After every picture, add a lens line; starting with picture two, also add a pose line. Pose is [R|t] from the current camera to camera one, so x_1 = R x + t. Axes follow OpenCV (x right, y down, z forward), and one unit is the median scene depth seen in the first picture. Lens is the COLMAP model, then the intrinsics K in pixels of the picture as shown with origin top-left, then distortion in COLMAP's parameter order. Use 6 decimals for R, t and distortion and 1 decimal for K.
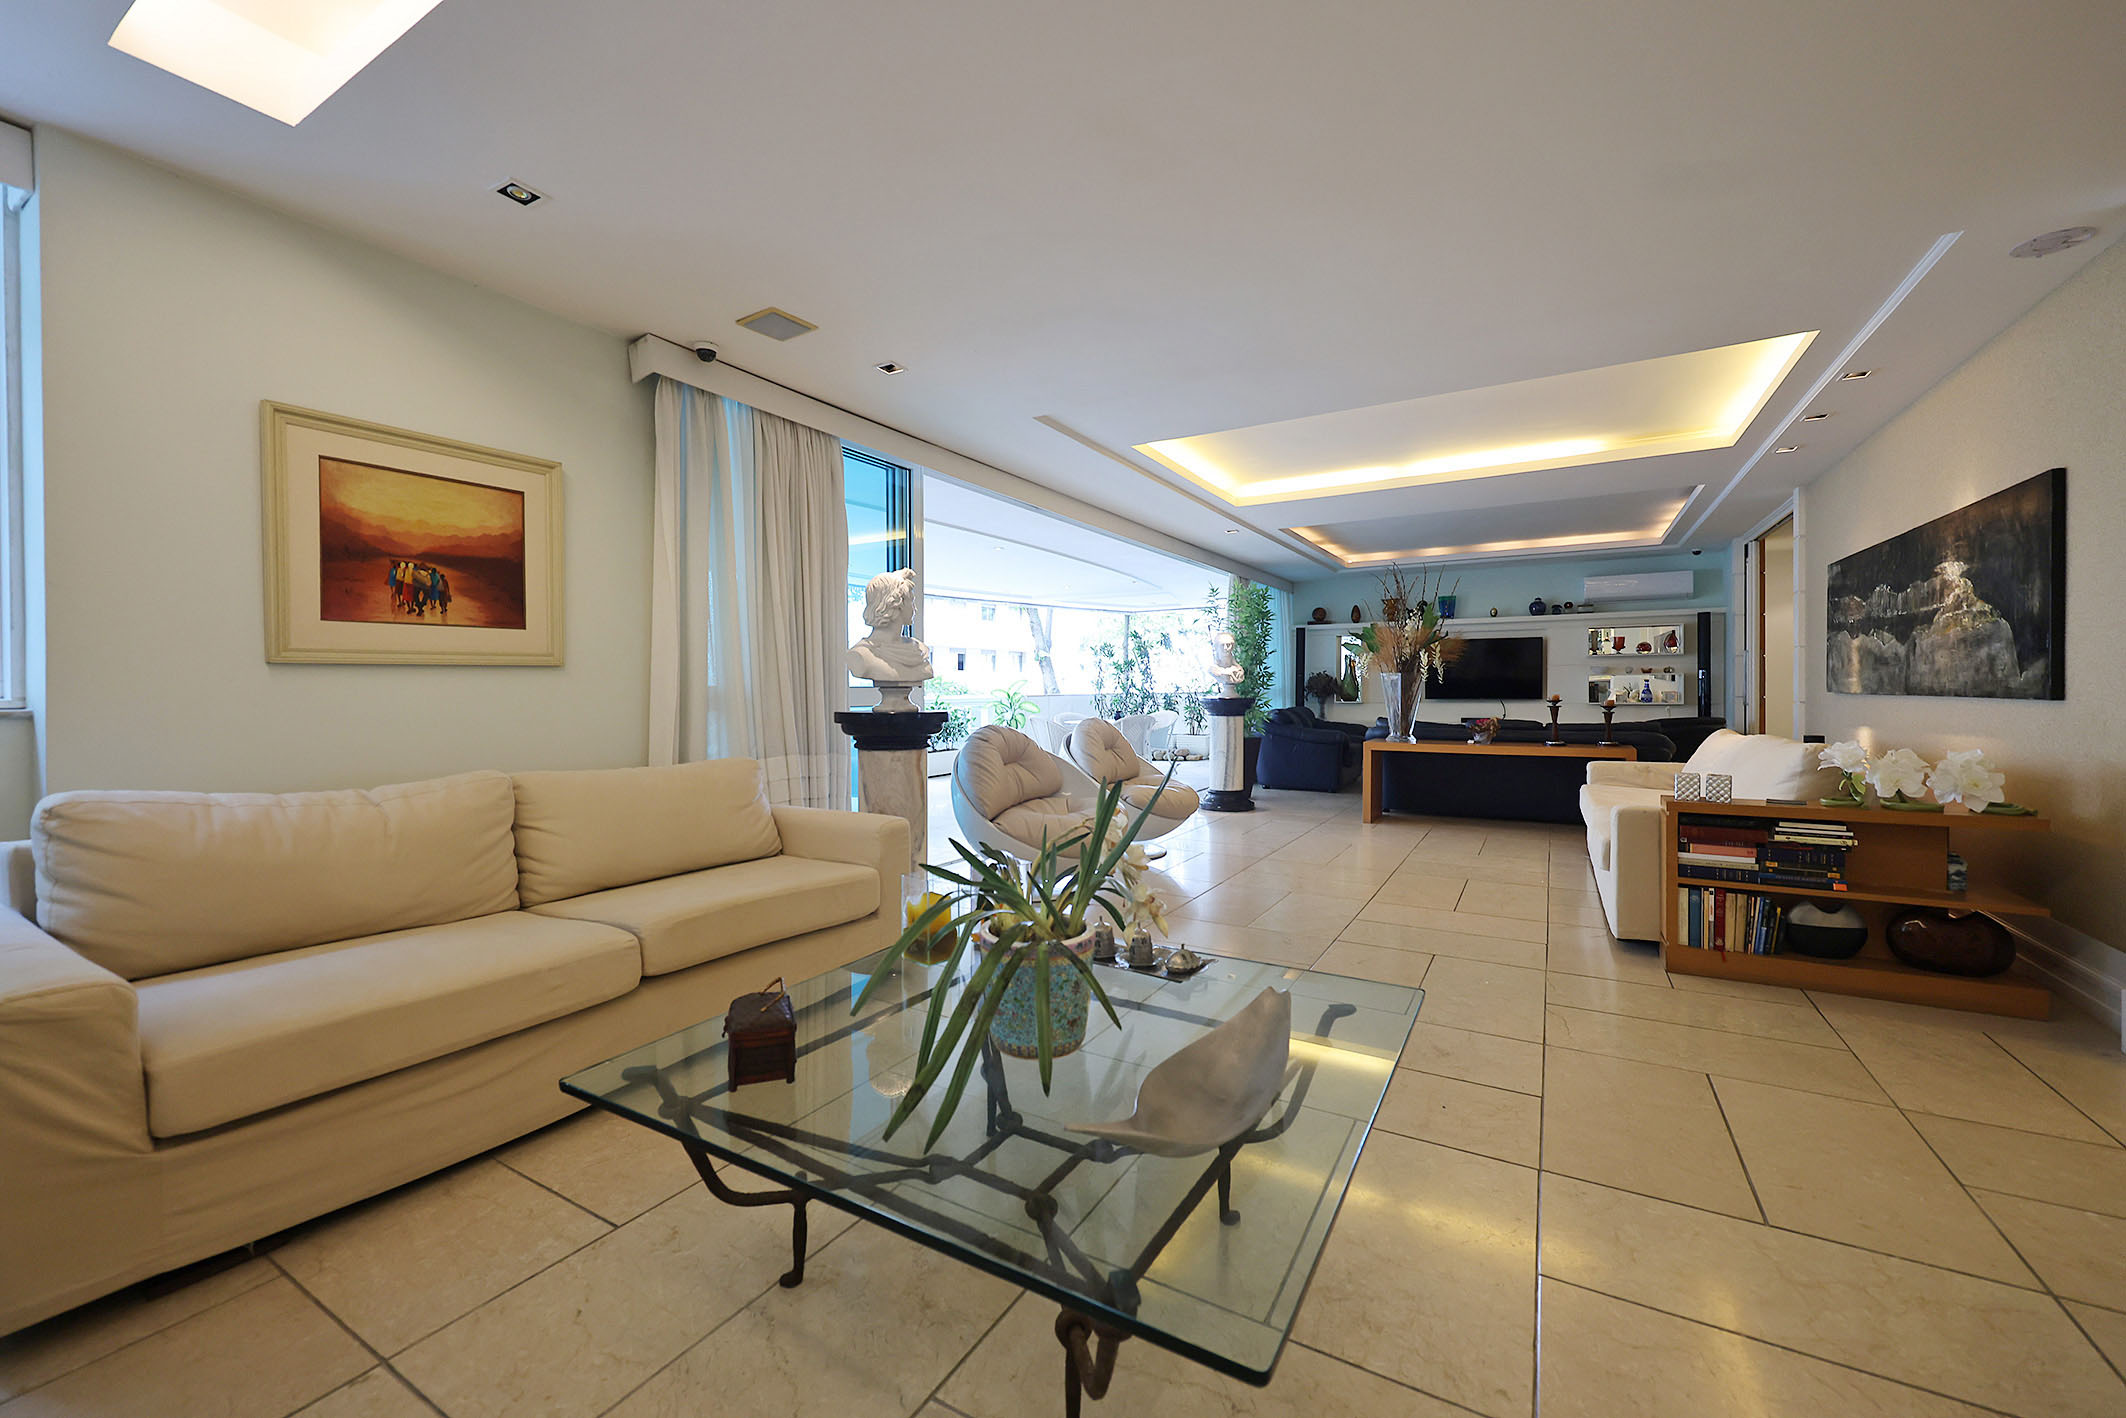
lens RADIAL K [[848.3, 0, 1052.8], [0, 848.3, 699.0], [0, 0, 1]] dist [-0.001302, 0.000019]
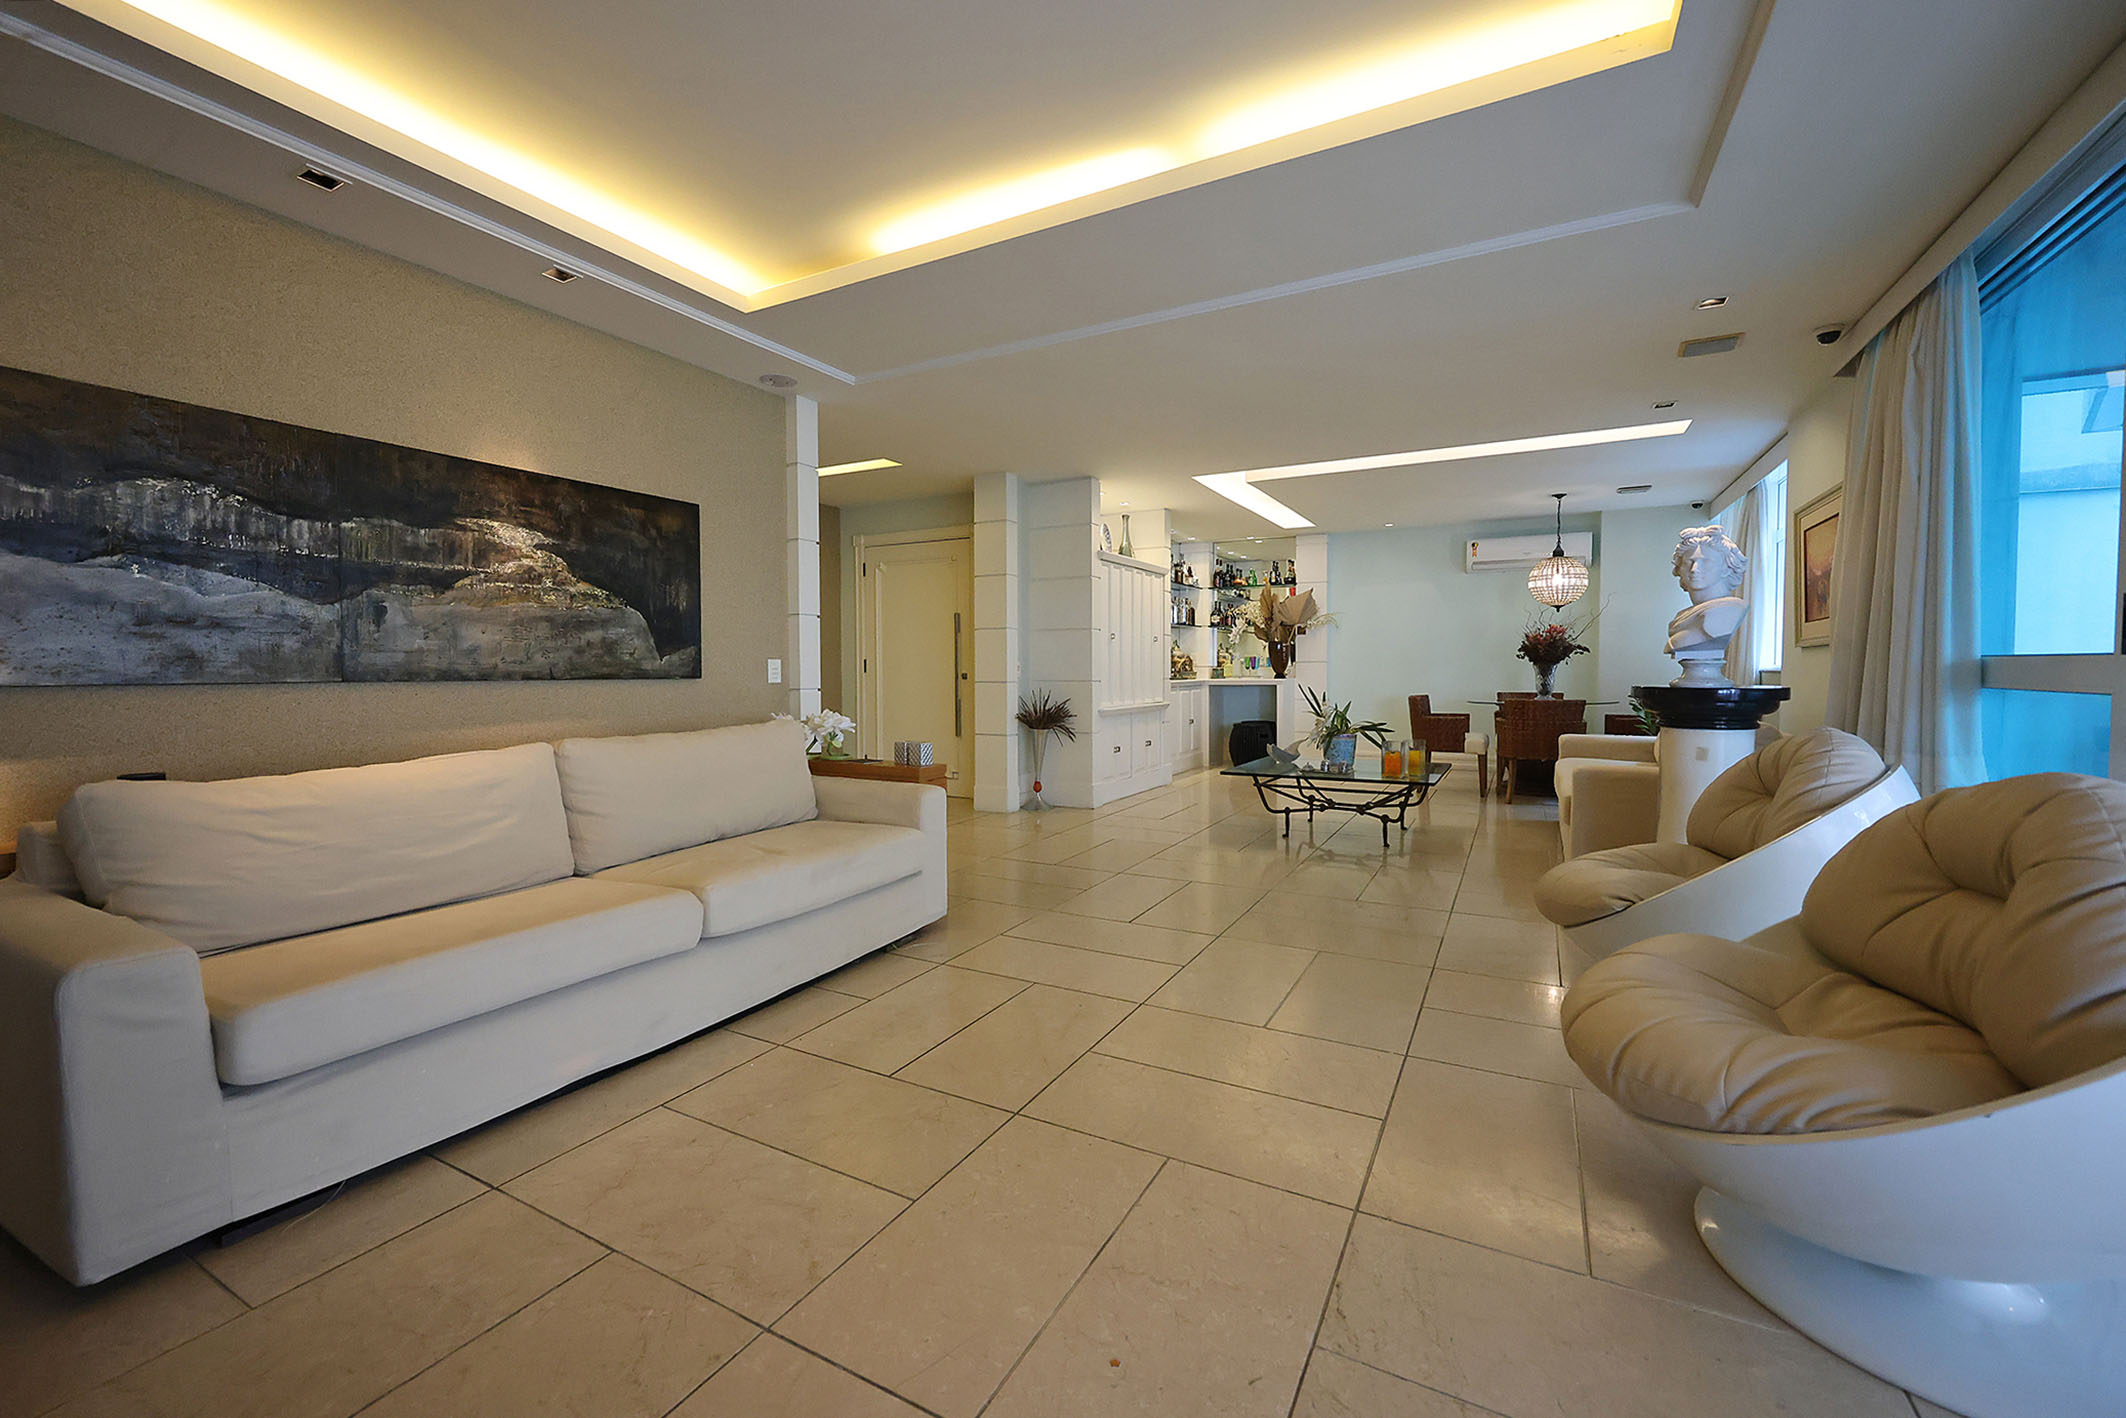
lens RADIAL K [[869.8, 0, 1045.8], [0, 869.8, 697.5], [0, 0, 1]] dist [-0.001103, -0.000193]
pose [[-0.999667, 0.009983, -0.023789, 0.475788], [0.008919, 0.998975, 0.044386, -0.017912], [0.024208, 0.044159, -0.998731, 1.692879]]
